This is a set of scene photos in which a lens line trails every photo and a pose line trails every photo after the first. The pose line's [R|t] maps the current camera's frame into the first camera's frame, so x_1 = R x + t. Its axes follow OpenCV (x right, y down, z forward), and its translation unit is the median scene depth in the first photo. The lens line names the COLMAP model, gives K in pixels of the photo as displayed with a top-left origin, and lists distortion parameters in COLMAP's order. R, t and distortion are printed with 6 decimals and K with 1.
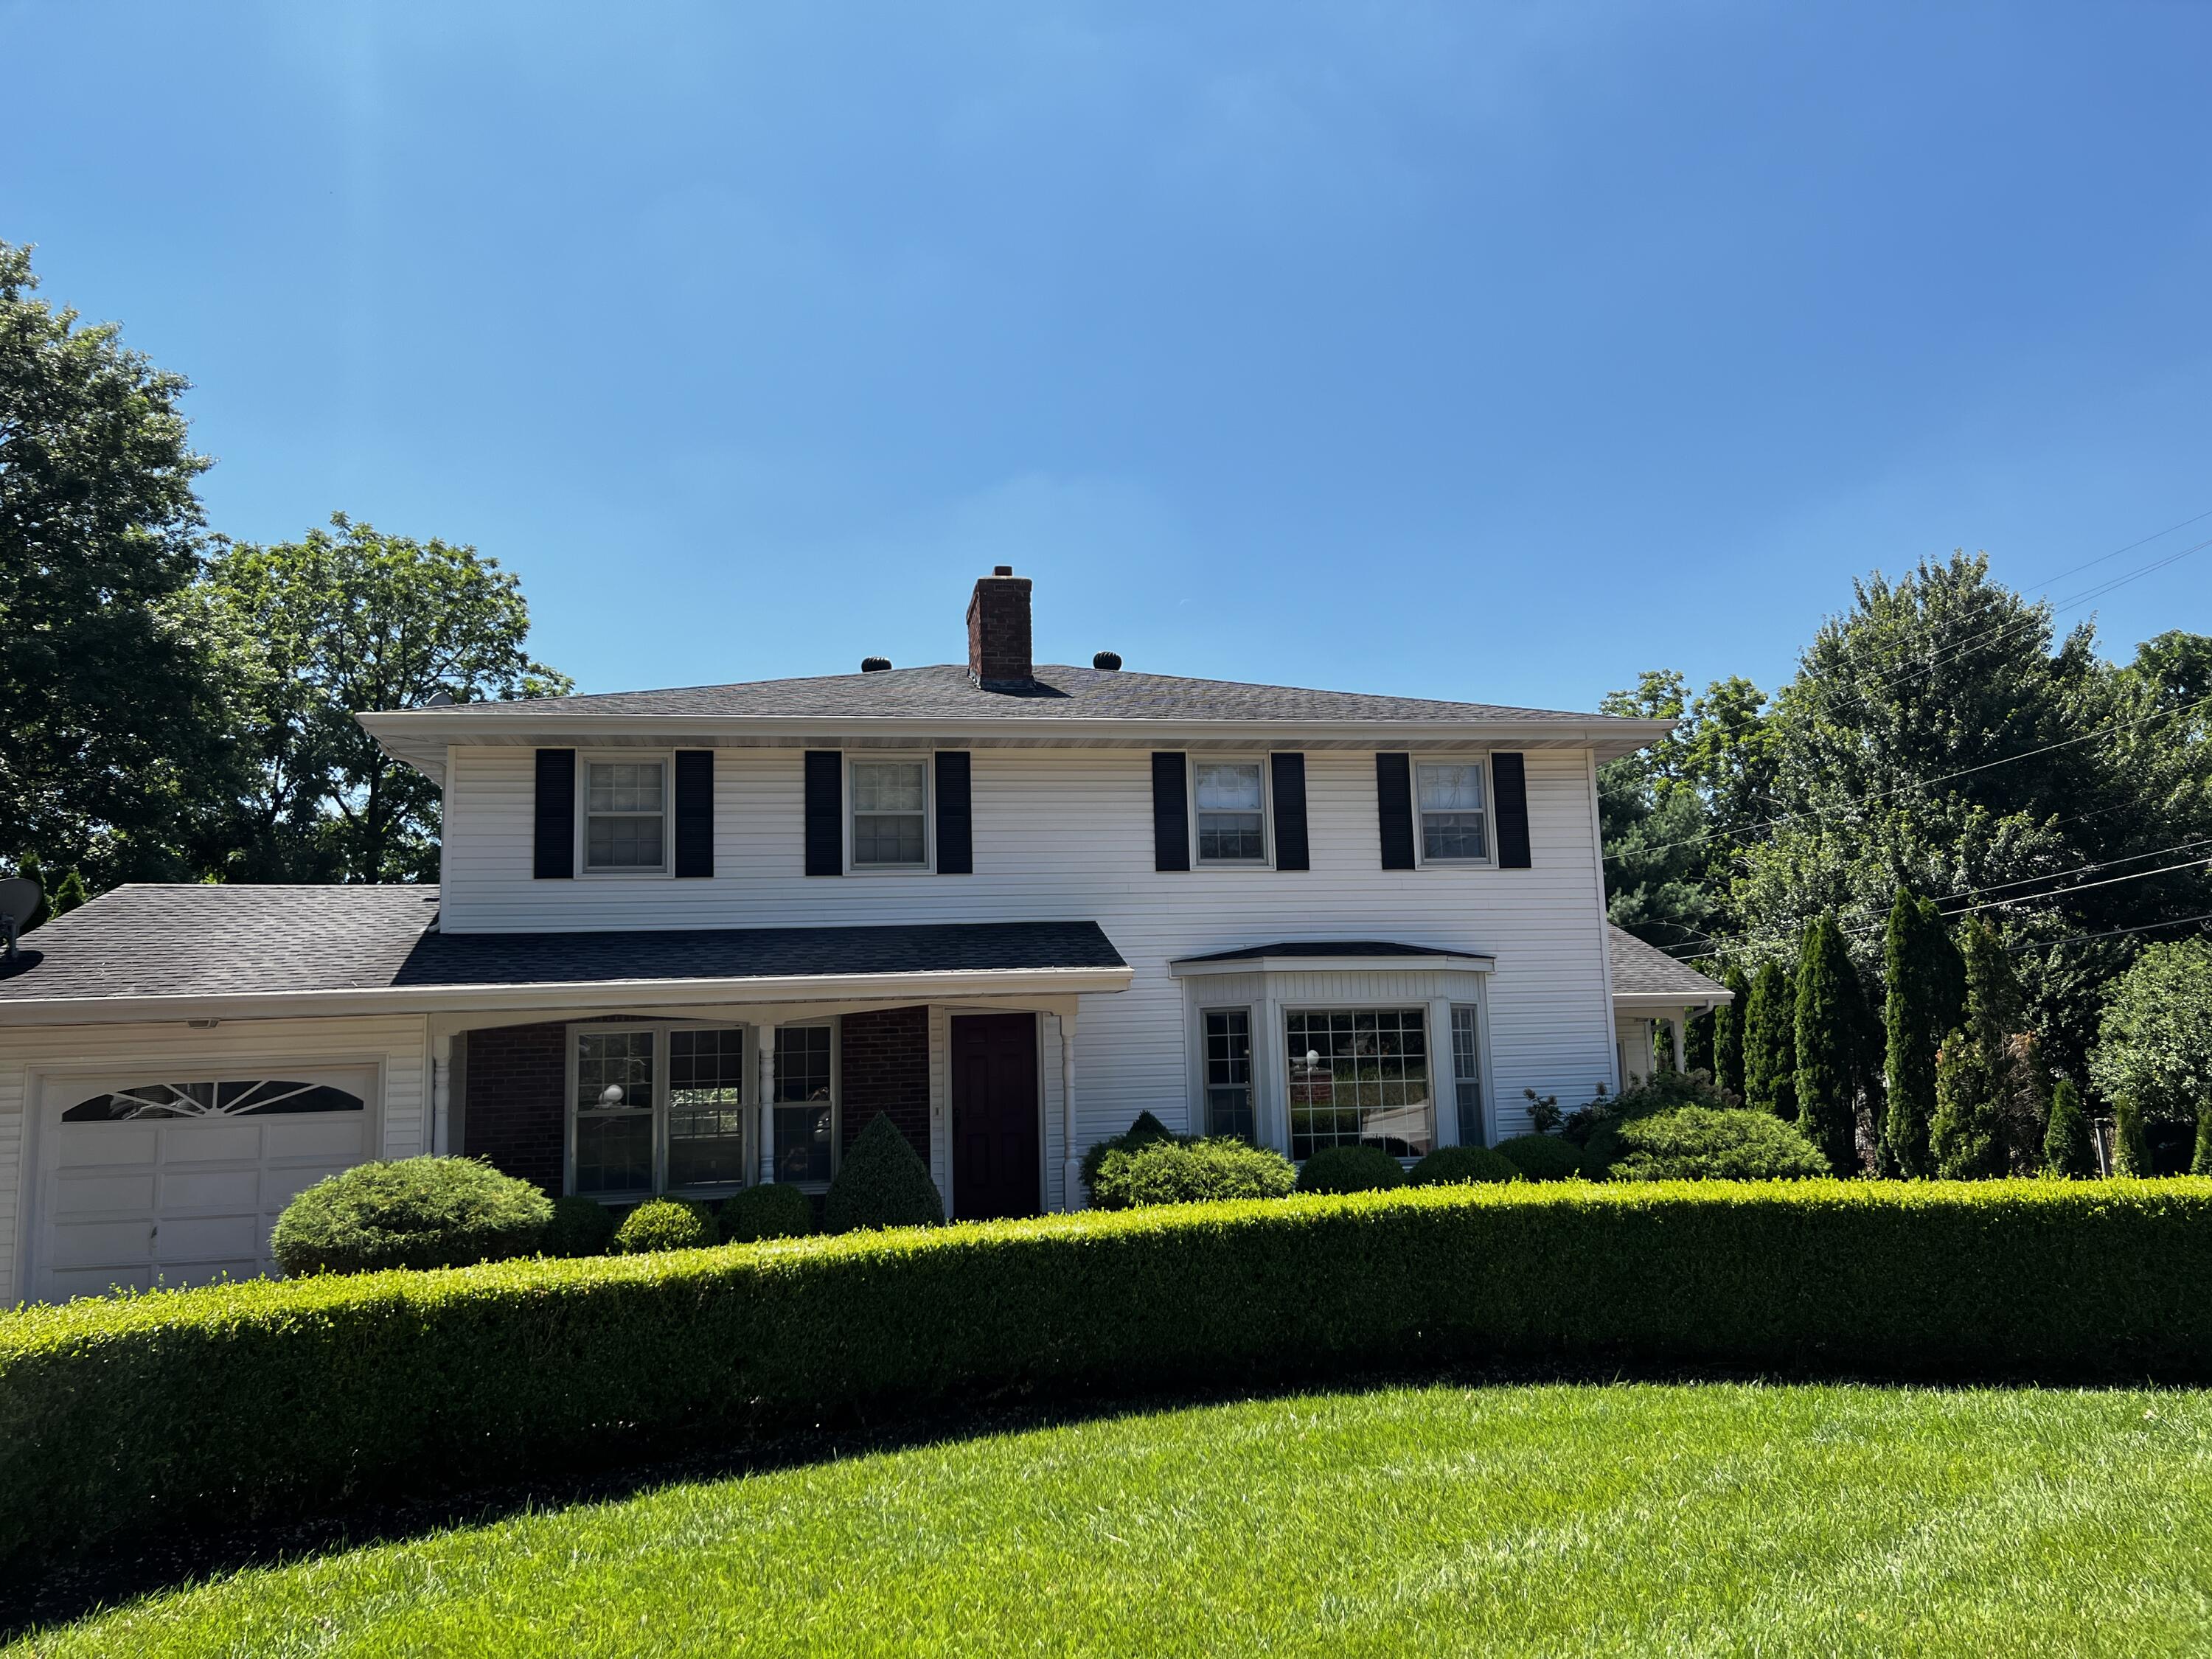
lens RADIAL K [[1678.3, 0, 1141.4], [0, 1678.3, 825.7], [0, 0, 1]] dist [0.065558, -0.074179]
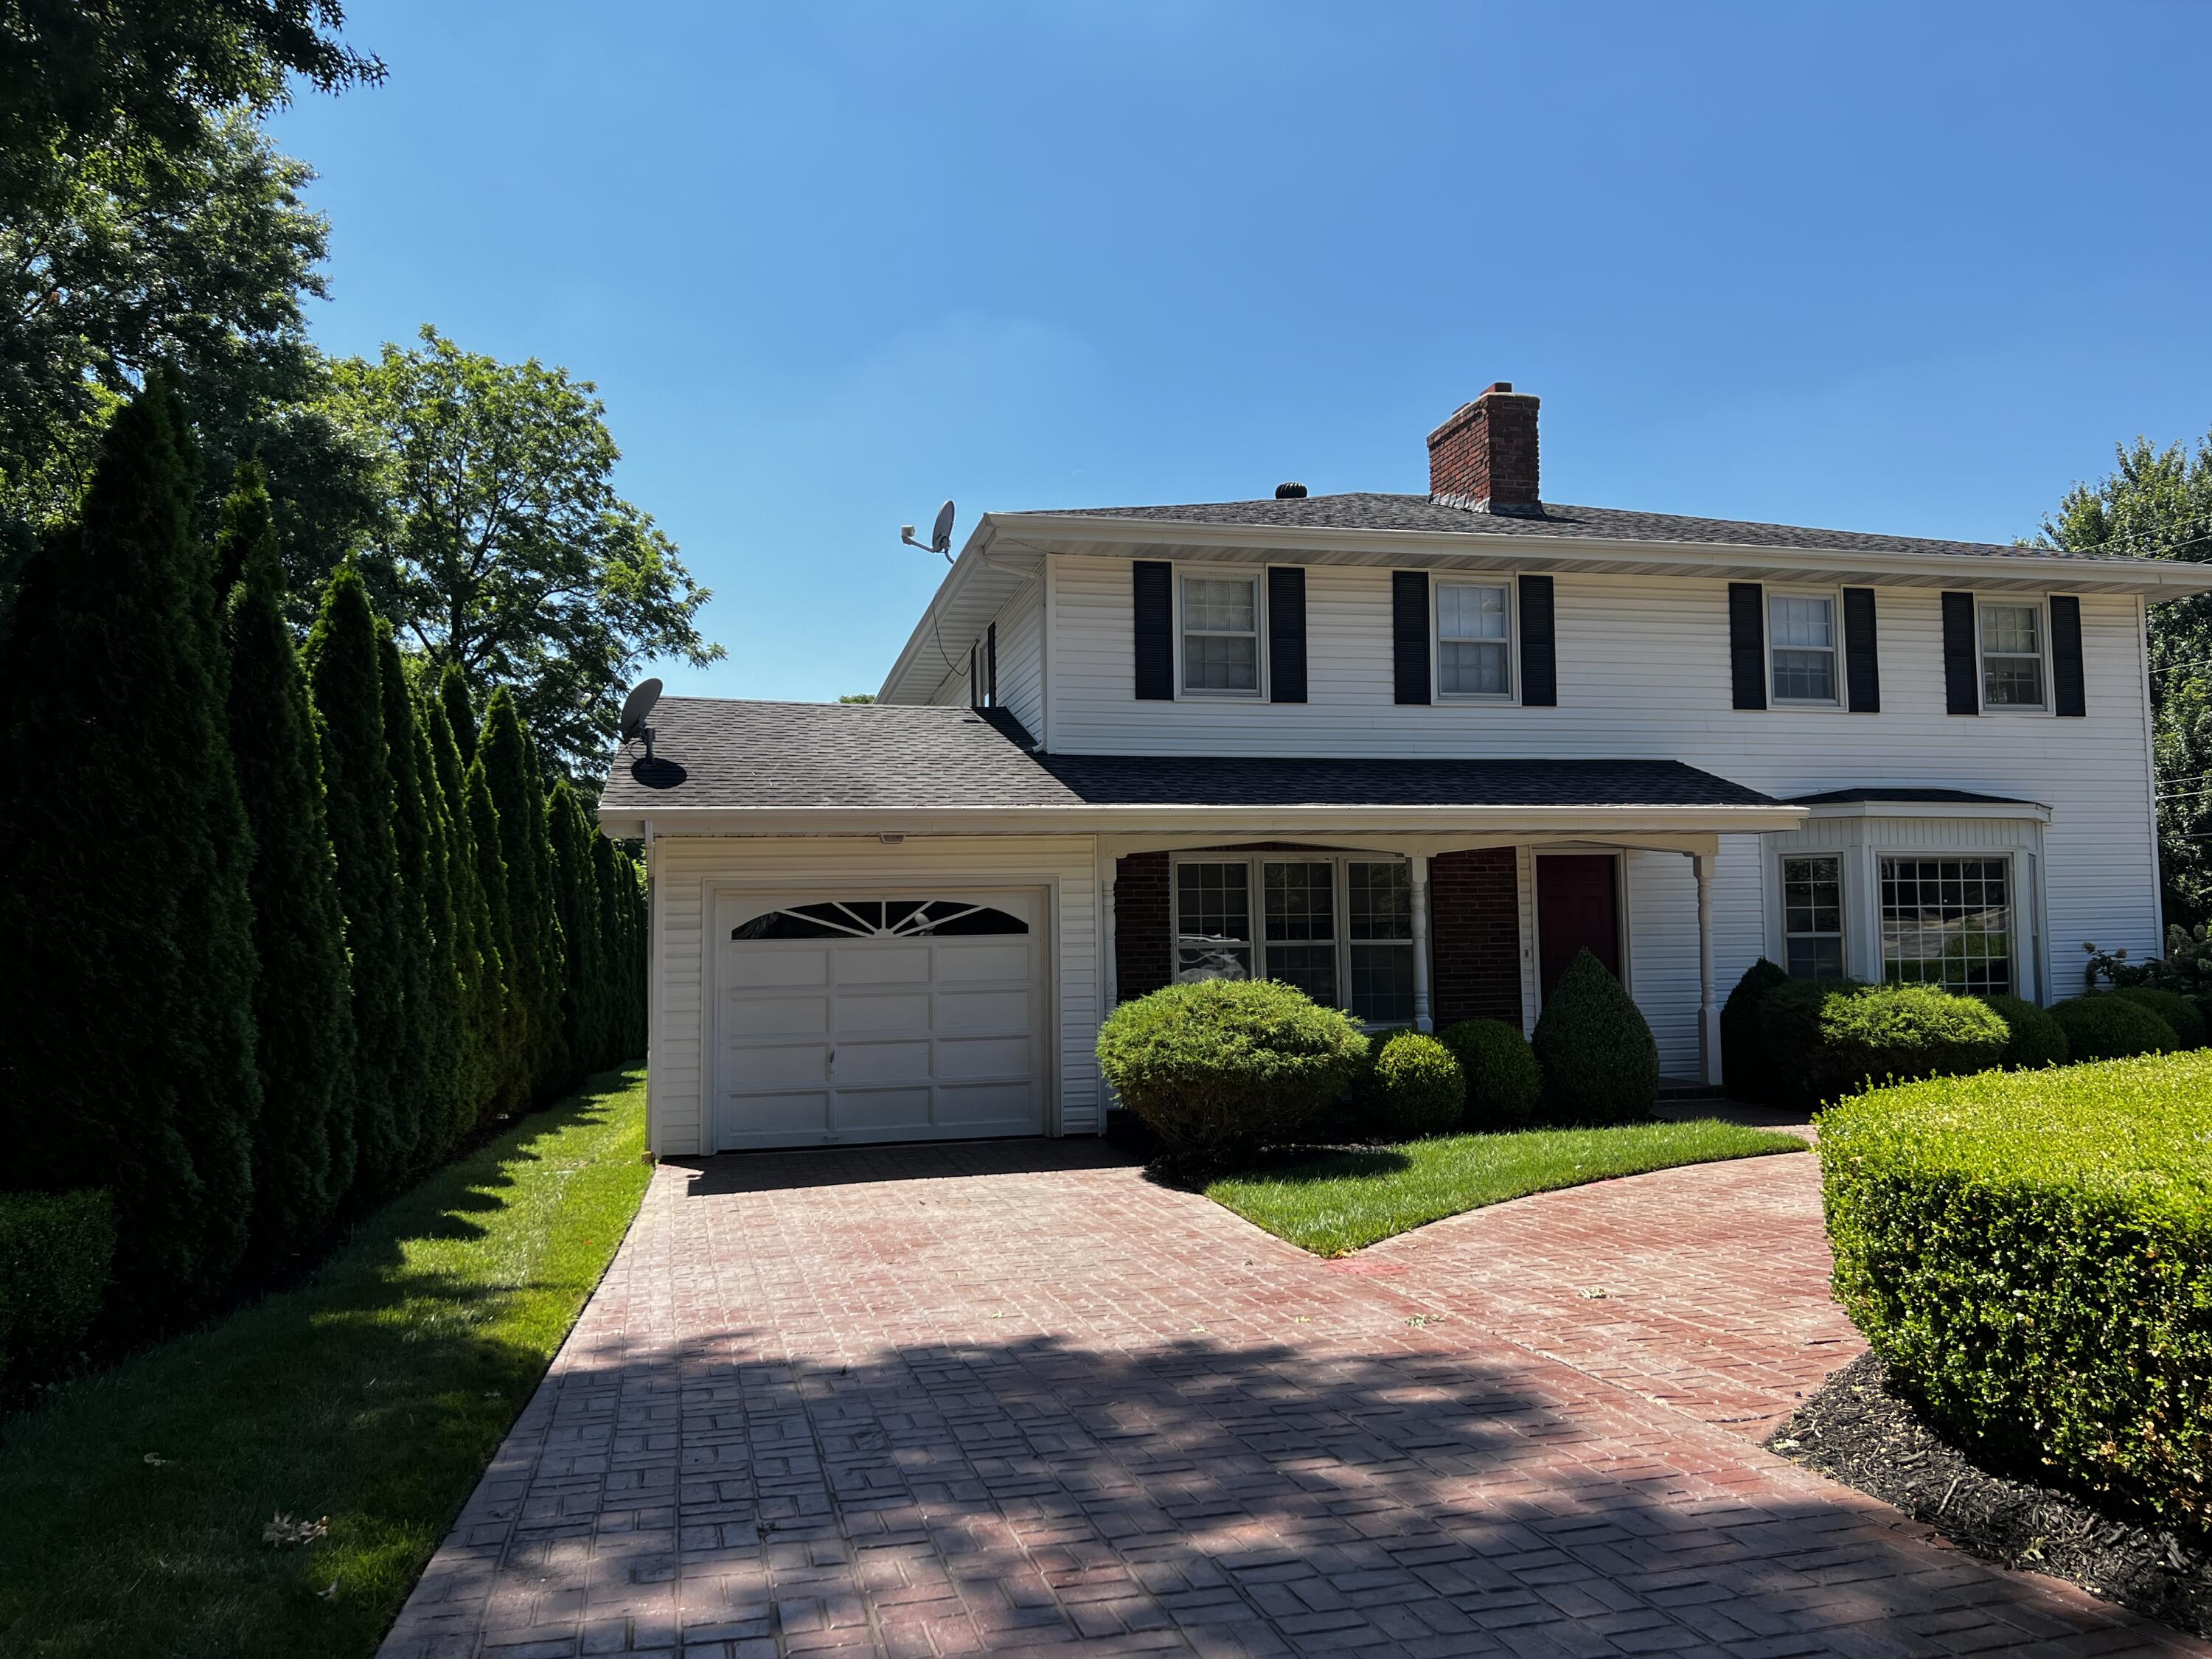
lens RADIAL K [[1678.3, 0, 1097.6], [0, 1678.3, 848.1], [0, 0, 1]] dist [0.065558, -0.074179]
pose [[0.998500, 0.021744, 0.050243, -0.406155], [-0.026143, 0.995722, 0.088624, 0.030455], [-0.048101, -0.089805, 0.994797, 0.058677]]
